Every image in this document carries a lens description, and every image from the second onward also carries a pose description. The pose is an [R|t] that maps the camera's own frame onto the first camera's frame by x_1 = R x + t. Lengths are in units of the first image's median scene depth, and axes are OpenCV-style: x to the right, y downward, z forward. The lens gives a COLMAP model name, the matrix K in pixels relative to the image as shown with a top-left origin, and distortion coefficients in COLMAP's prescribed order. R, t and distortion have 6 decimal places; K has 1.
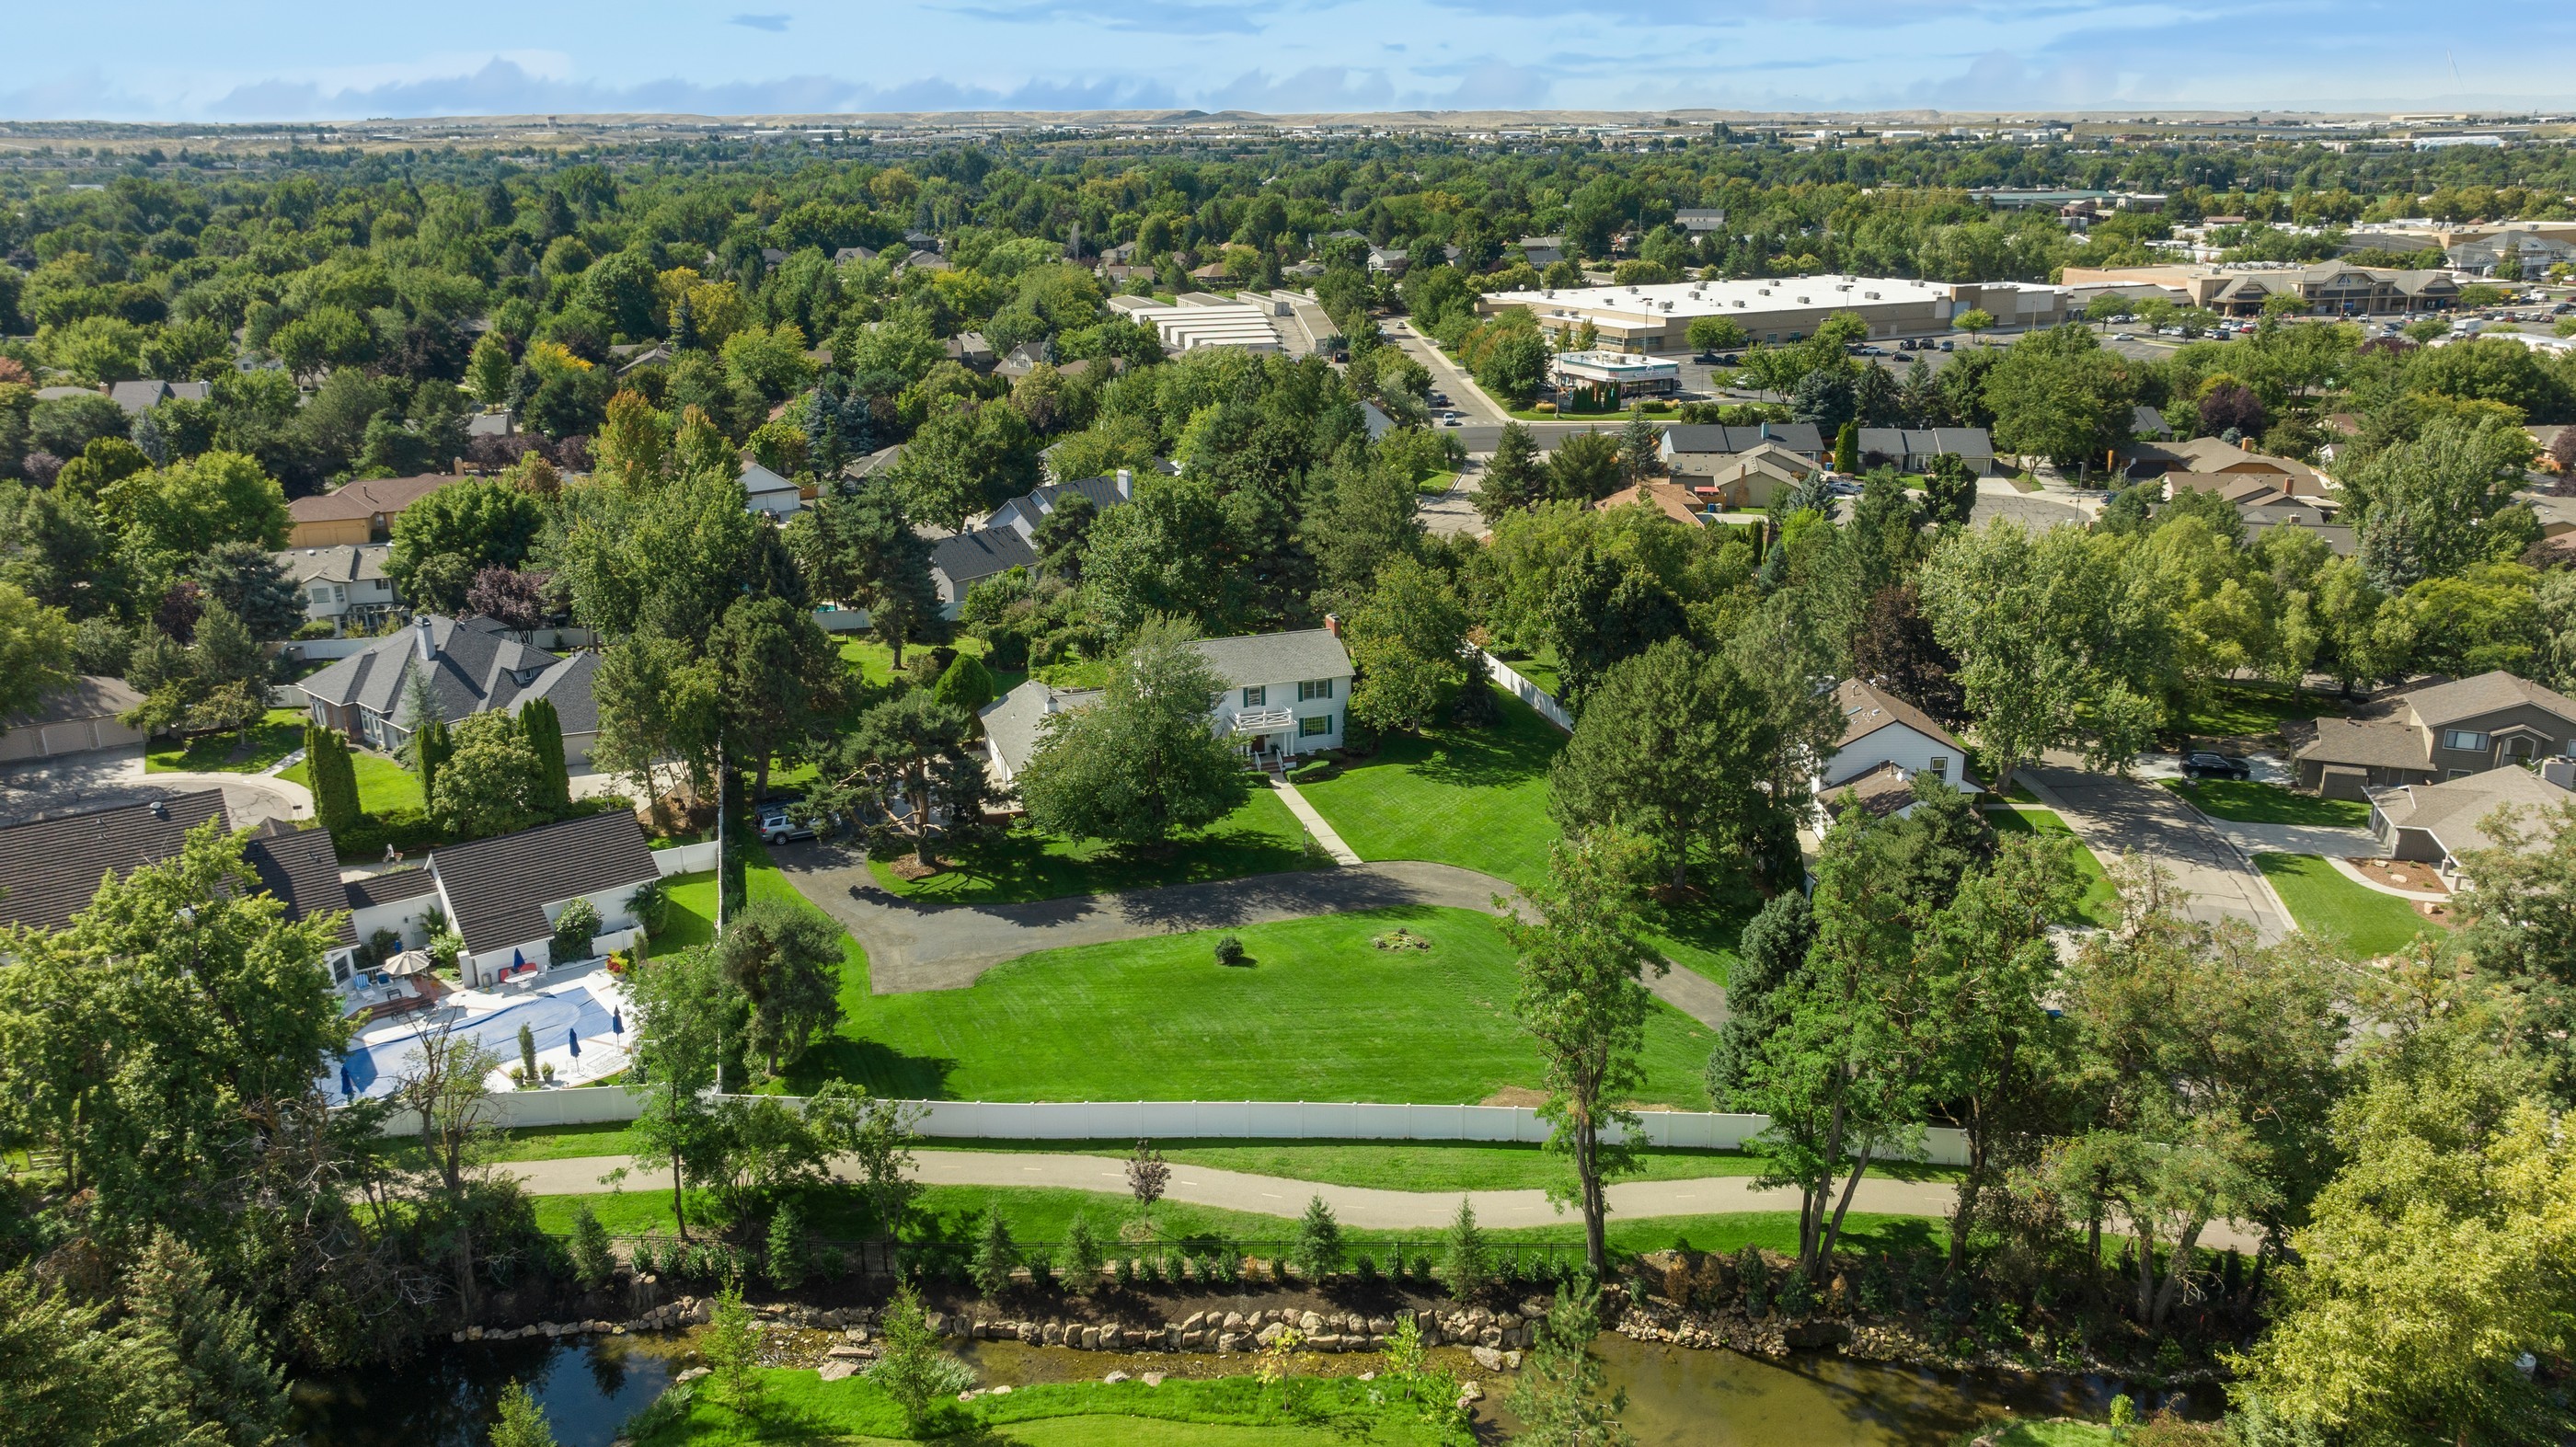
lens RADIAL K [[1840.8, 0, 1288.0], [0, 1840.8, 723.5], [0, 0, 1]] dist [-0.012486, -0.001803]
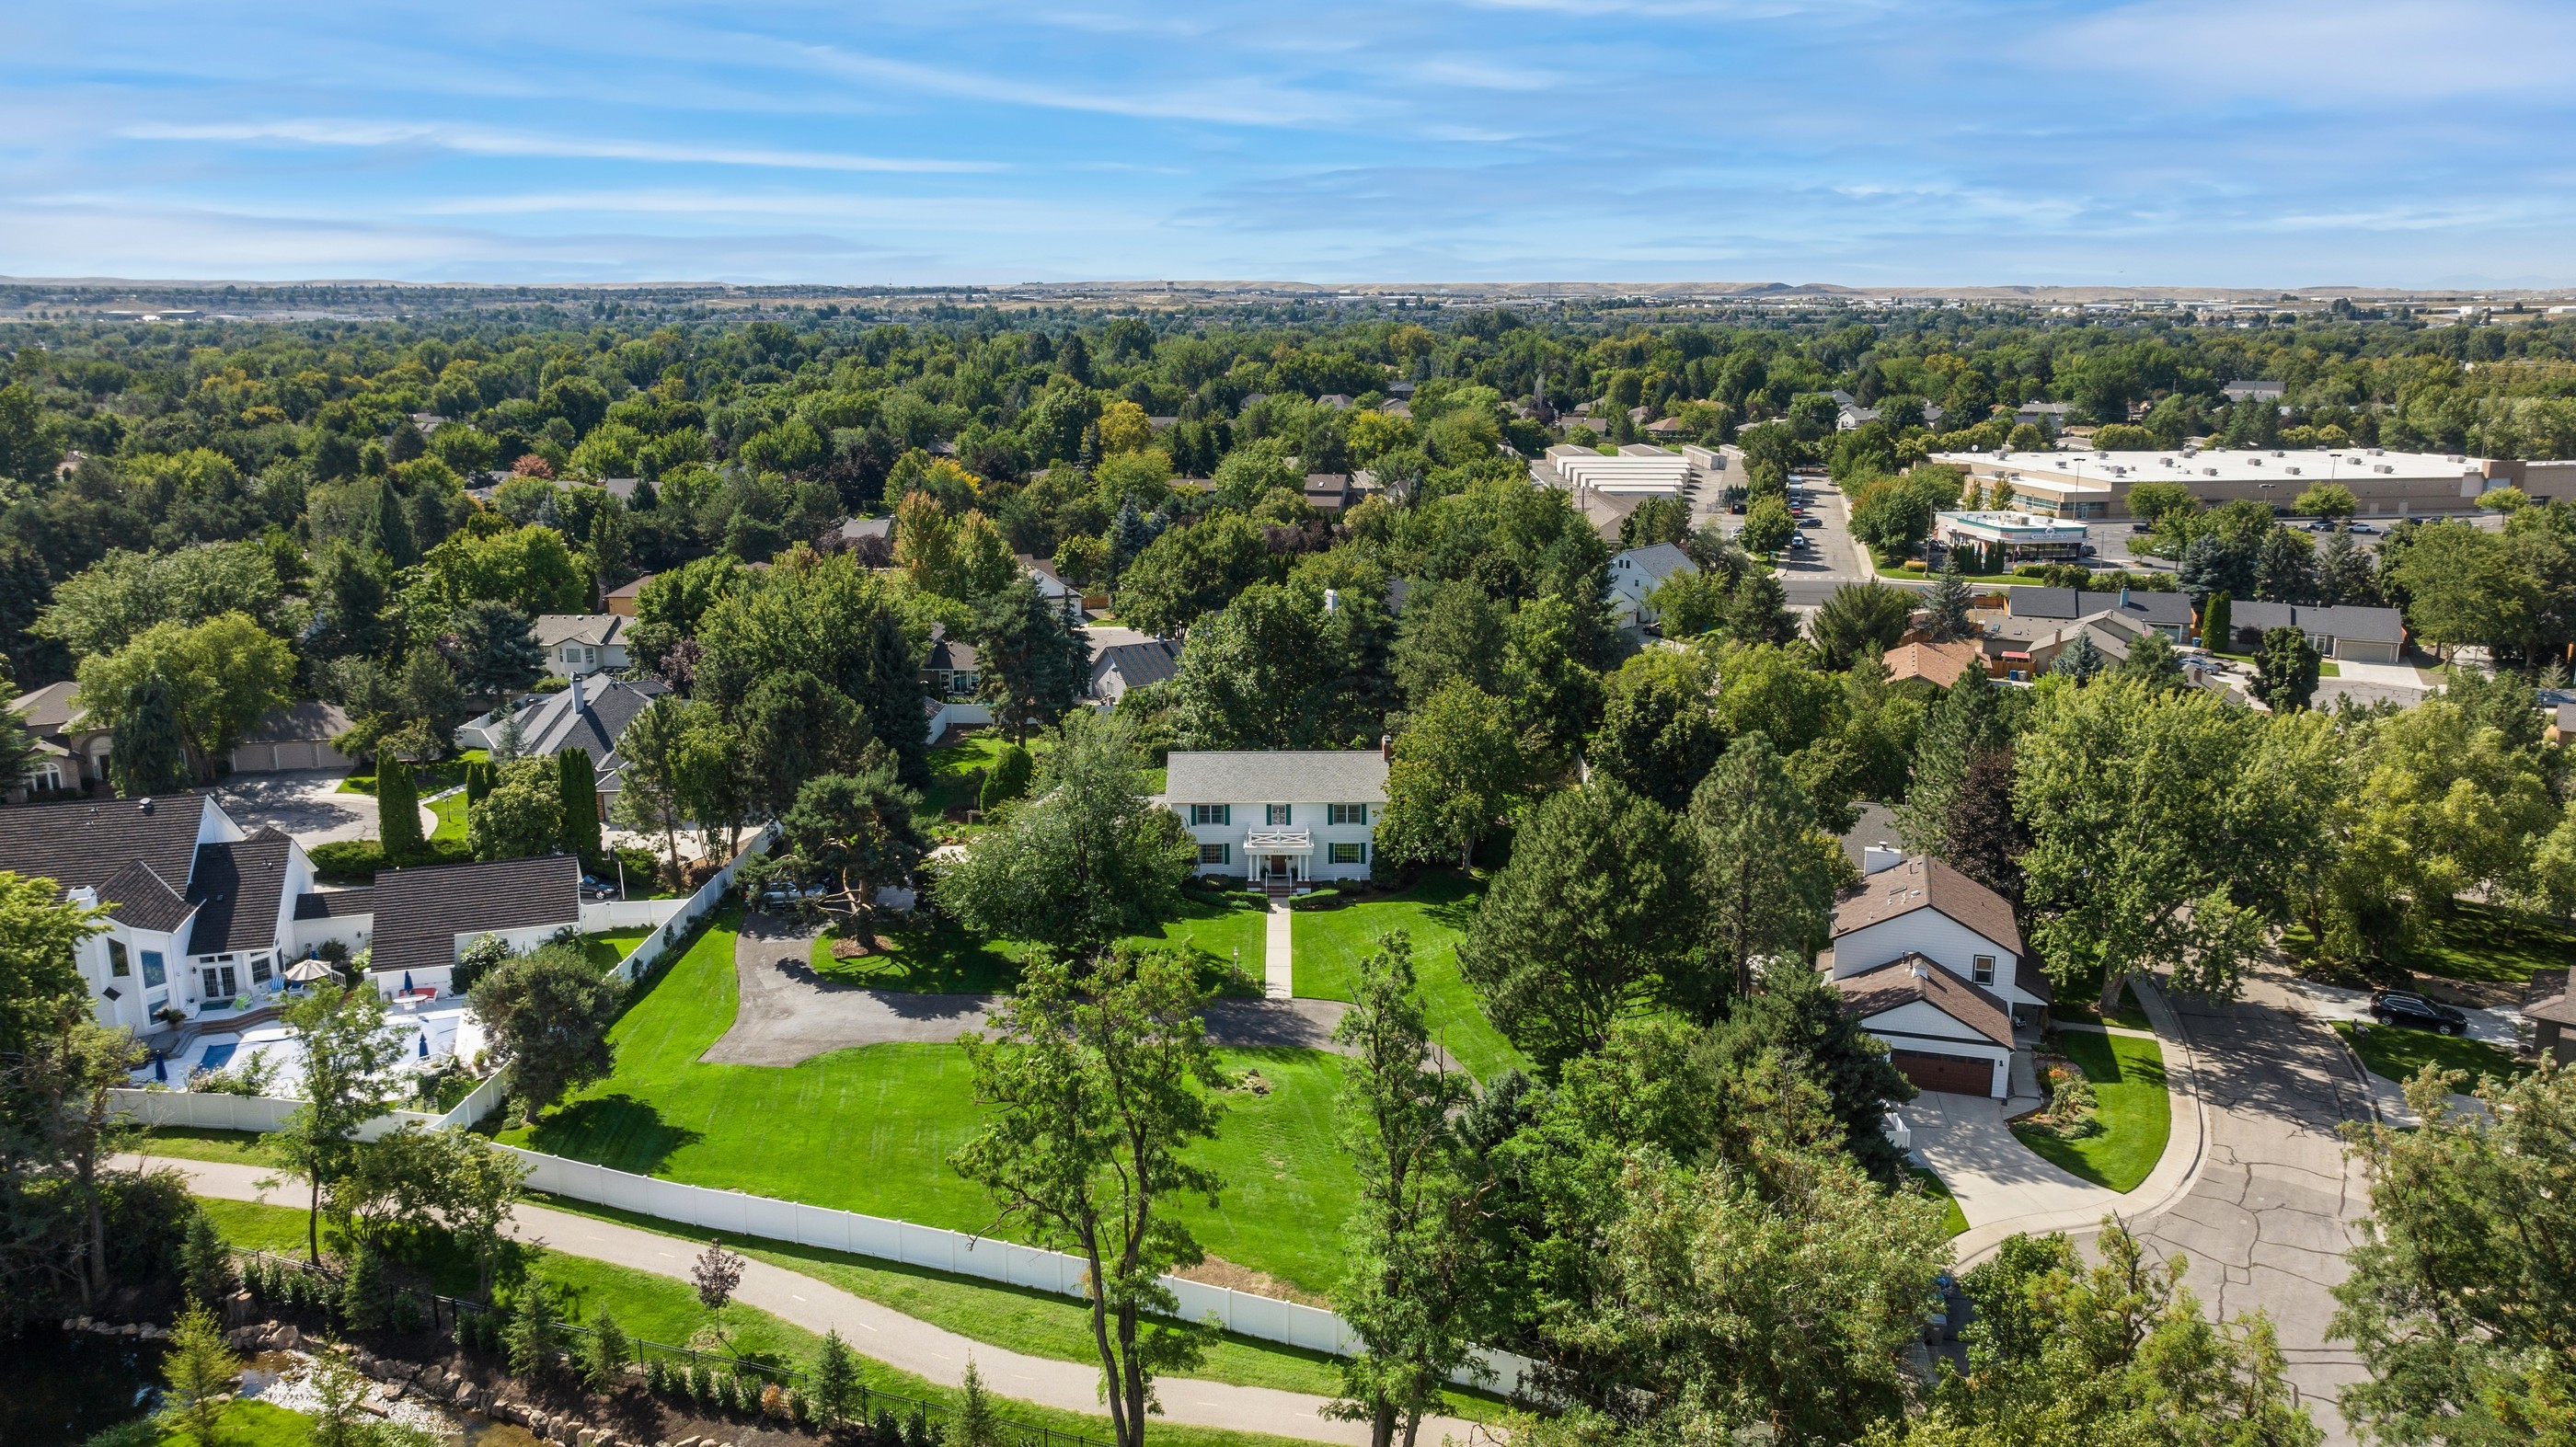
lens RADIAL K [[1824.1, 0, 1288.0], [0, 1824.1, 723.5], [0, 0, 1]] dist [-0.022798, 0.005991]
pose [[0.952432, 0.077174, -0.294817, 0.246979], [-0.101834, 0.992391, -0.069207, 0.002955], [0.287232, 0.095937, 0.953044, 0.107587]]
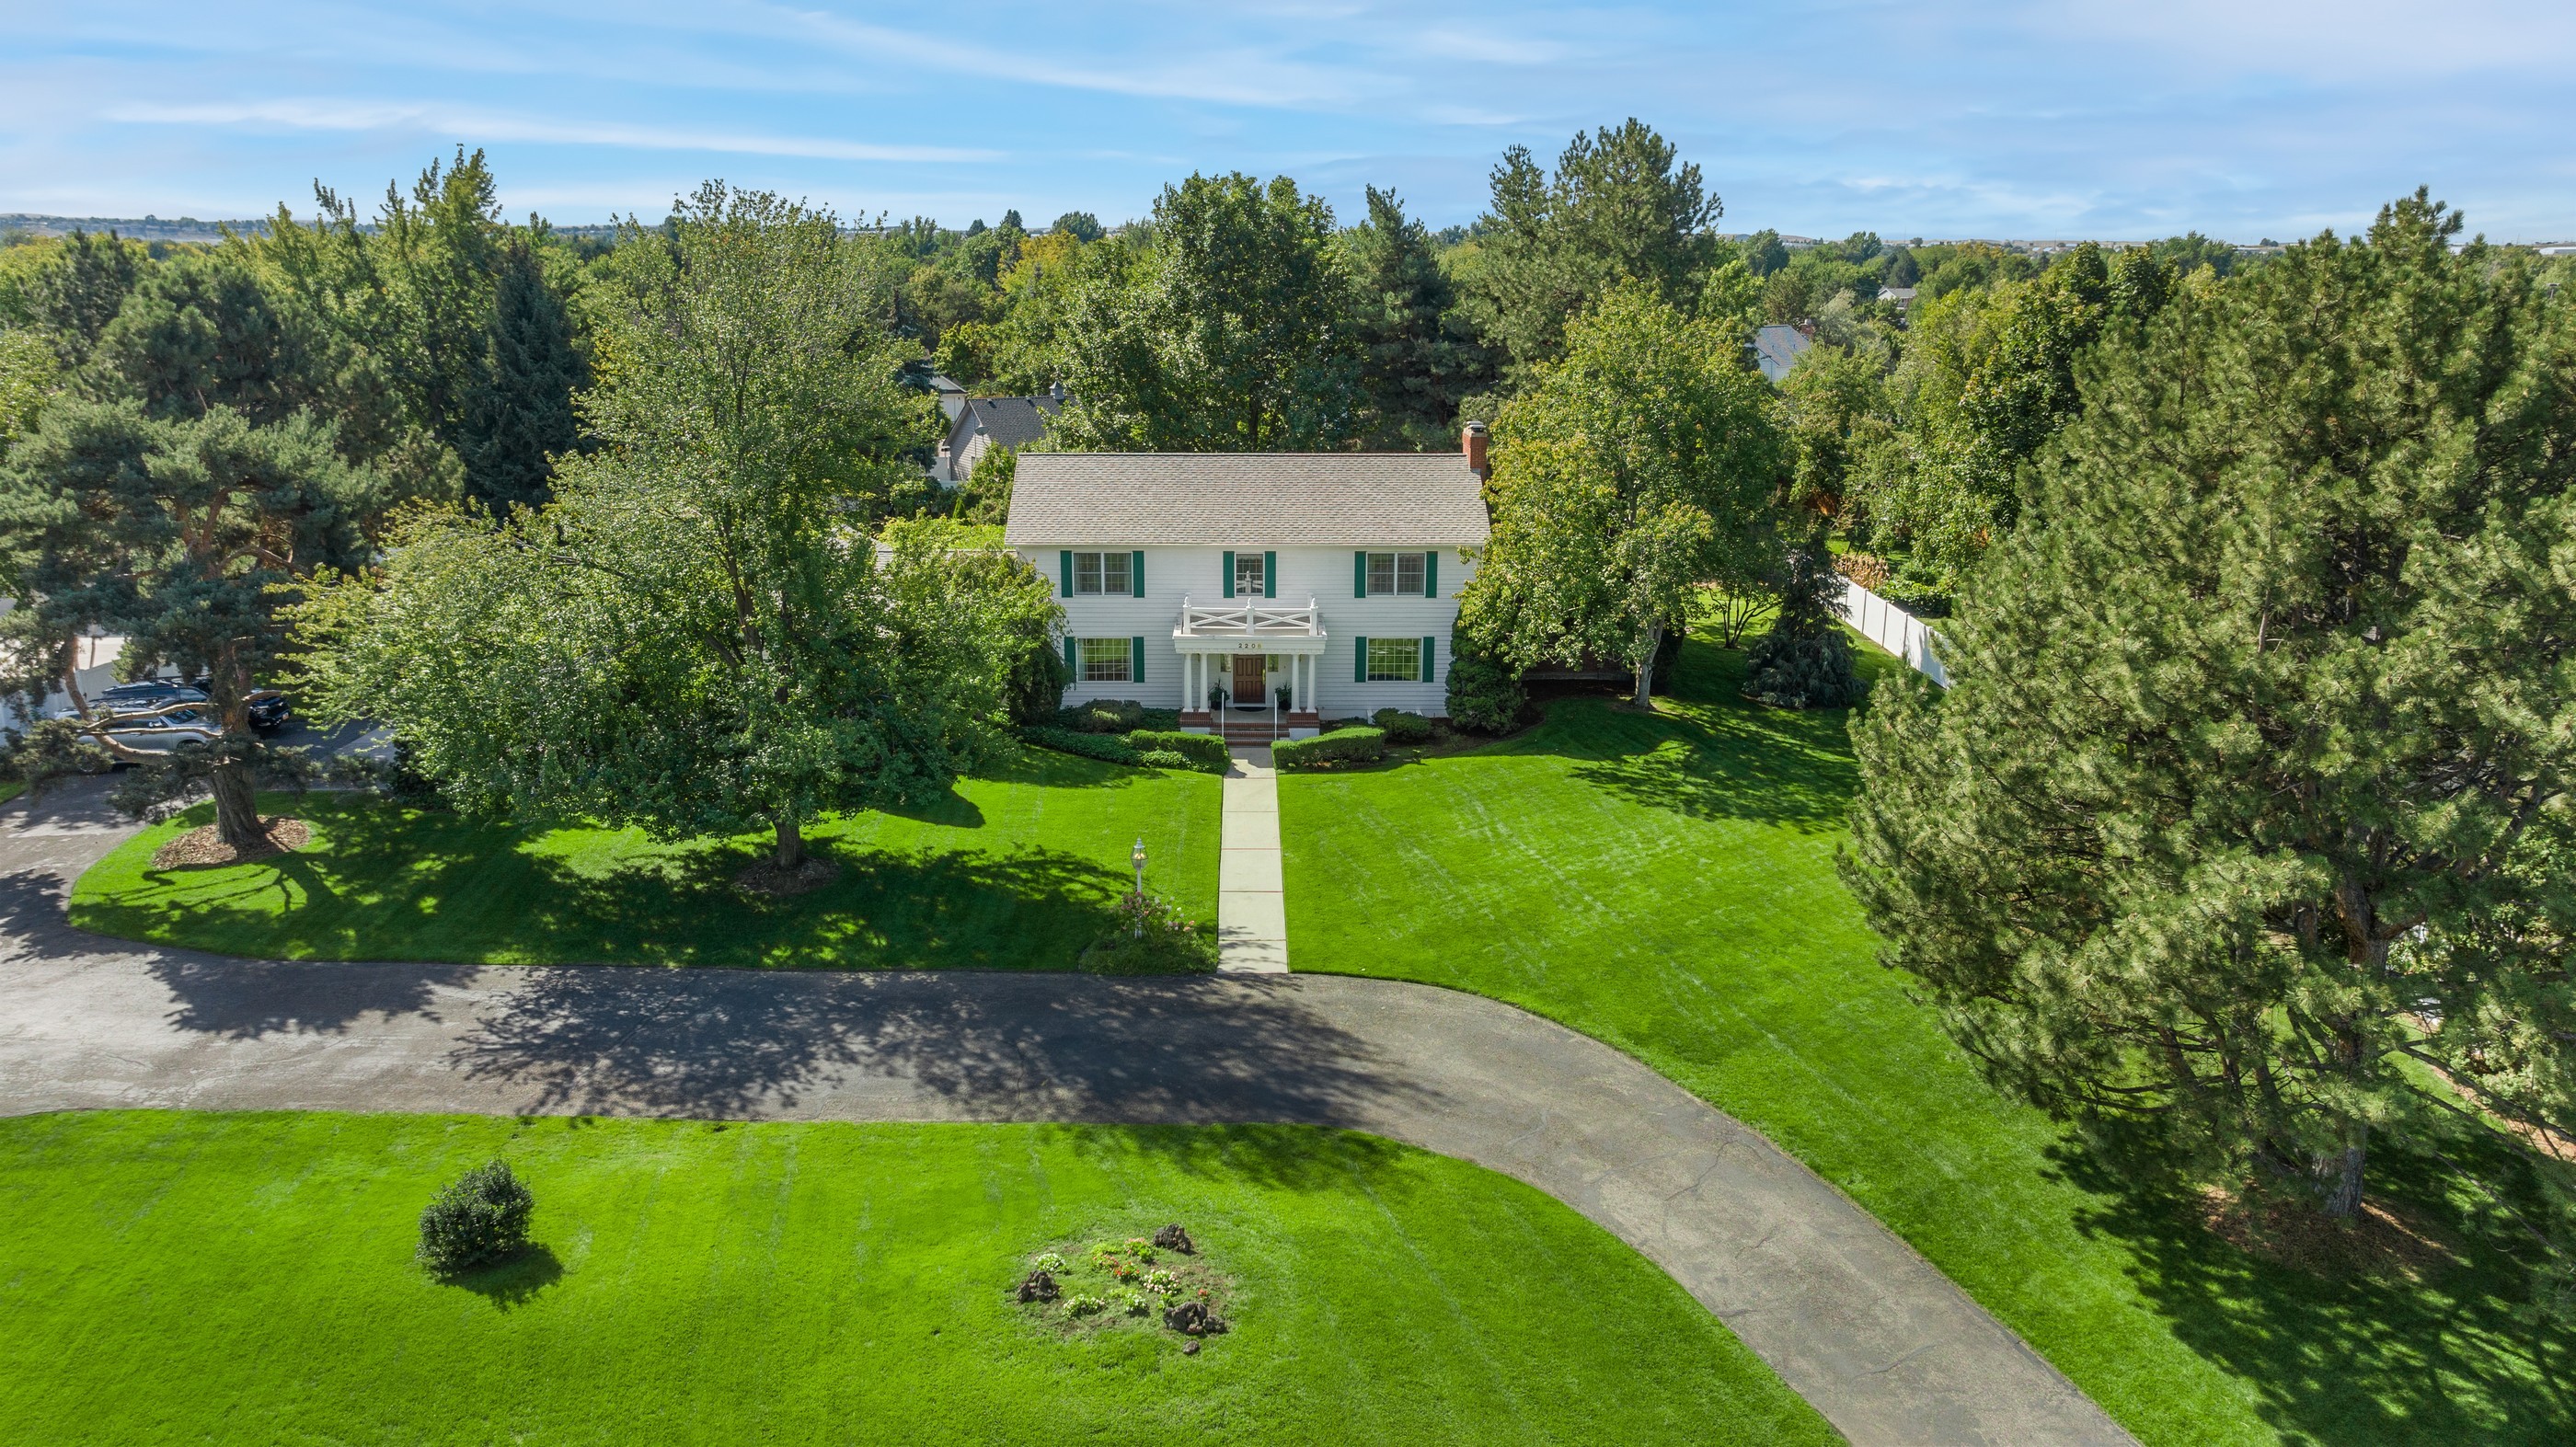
lens RADIAL K [[1824.1, 0, 1288.0], [0, 1824.1, 723.5], [0, 0, 1]] dist [-0.022798, 0.005991]
pose [[0.958345, 0.086663, -0.272149, 0.107513], [-0.103043, 0.993591, -0.046458, 0.038313], [0.266379, 0.072566, 0.961133, 0.566179]]
